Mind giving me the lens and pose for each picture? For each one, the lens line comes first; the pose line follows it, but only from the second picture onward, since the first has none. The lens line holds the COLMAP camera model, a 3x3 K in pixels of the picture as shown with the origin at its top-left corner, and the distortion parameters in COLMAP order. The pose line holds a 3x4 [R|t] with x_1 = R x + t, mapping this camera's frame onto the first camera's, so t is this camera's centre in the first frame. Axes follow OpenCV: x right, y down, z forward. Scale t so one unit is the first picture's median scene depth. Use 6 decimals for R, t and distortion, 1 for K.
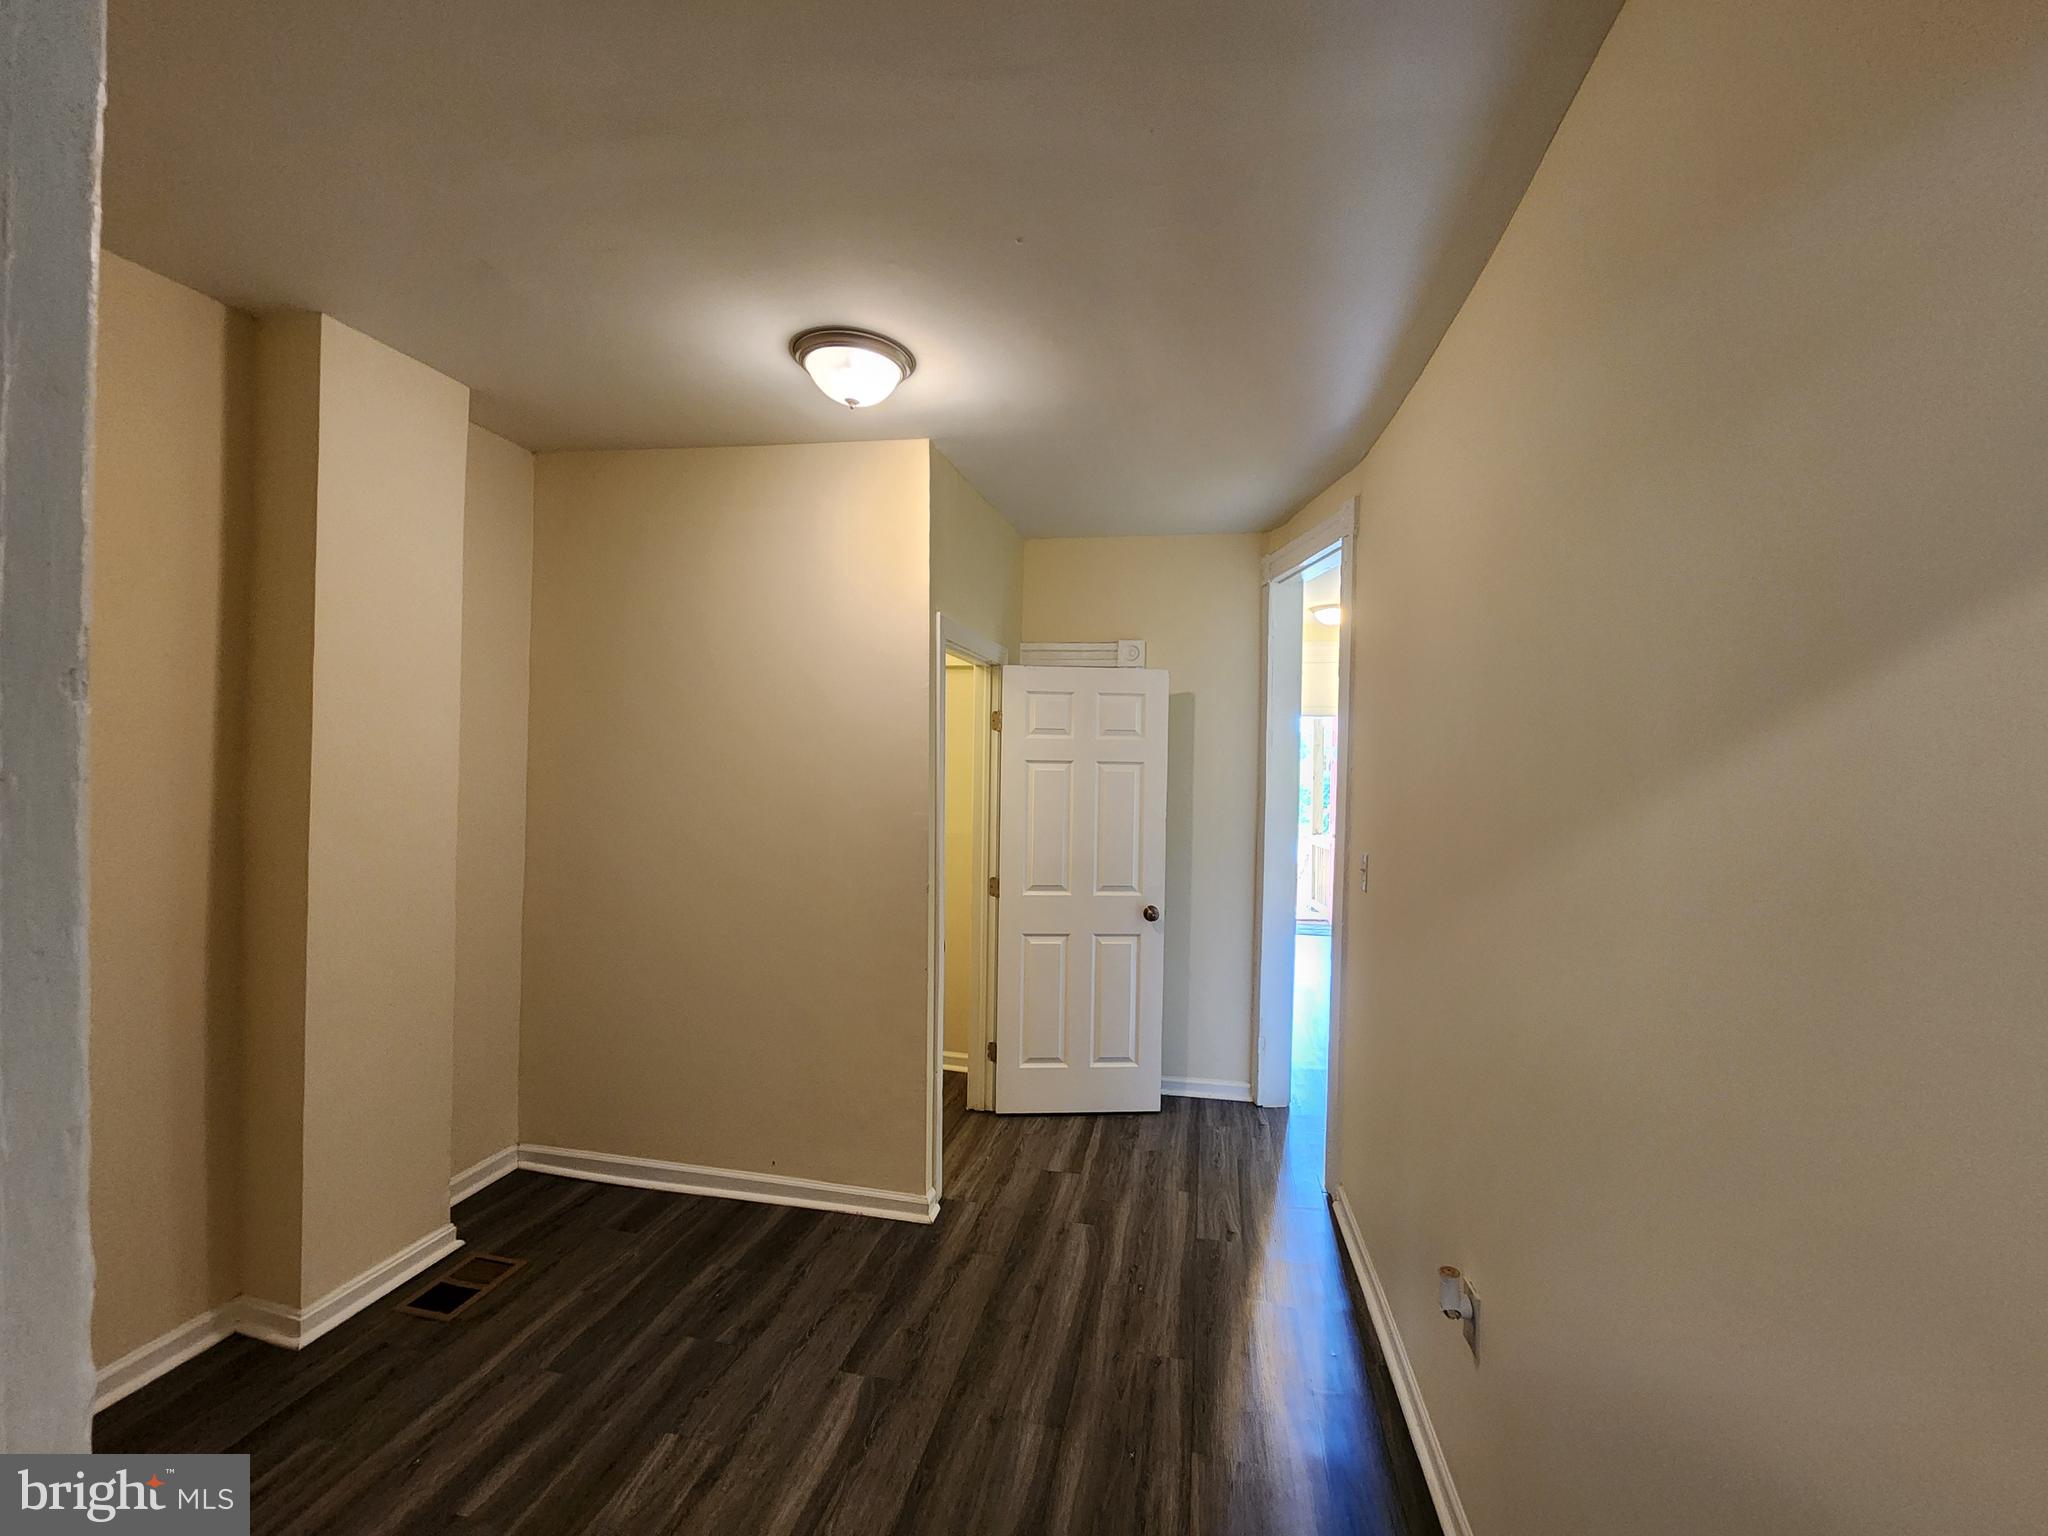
lens RADIAL K [[843.6, 0, 1026.2], [0, 843.6, 763.5], [0, 0, 1]] dist [-0.002235, -0.000291]
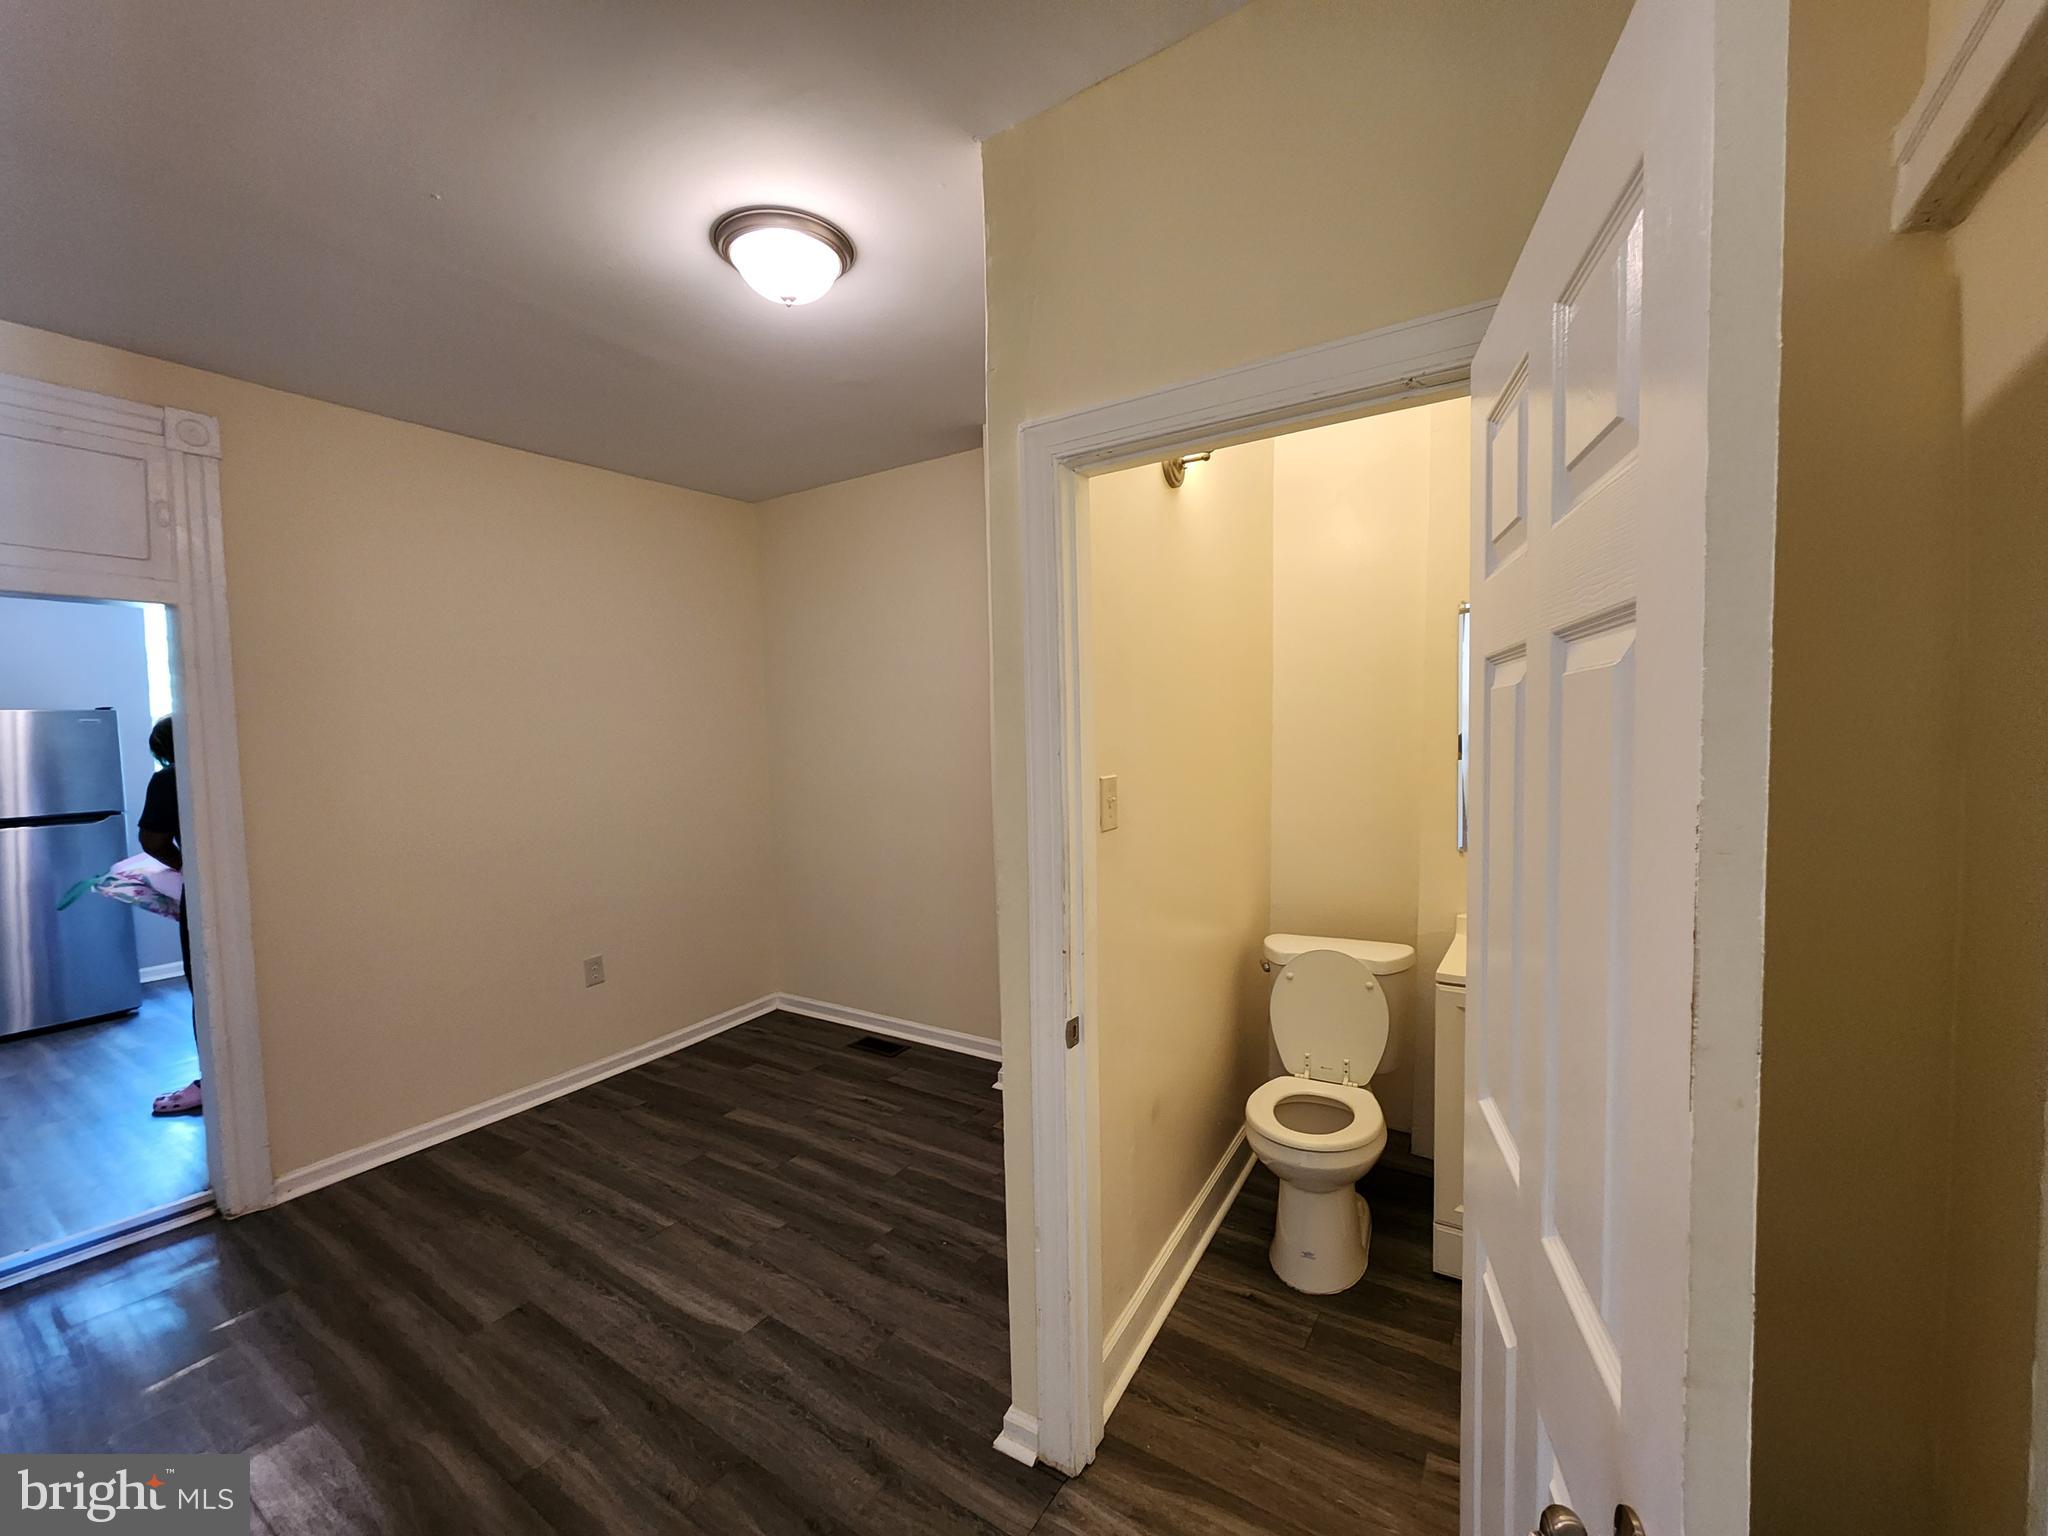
lens RADIAL K [[843.6, 0, 1031.2], [0, 843.6, 772.0], [0, 0, 1]] dist [-0.002235, -0.000291]
pose [[-0.362837, 0.038892, -0.931041, 0.576250], [0.013695, 0.999243, 0.036404, 0.049997], [0.931752, 0.000458, -0.363095, 1.685678]]
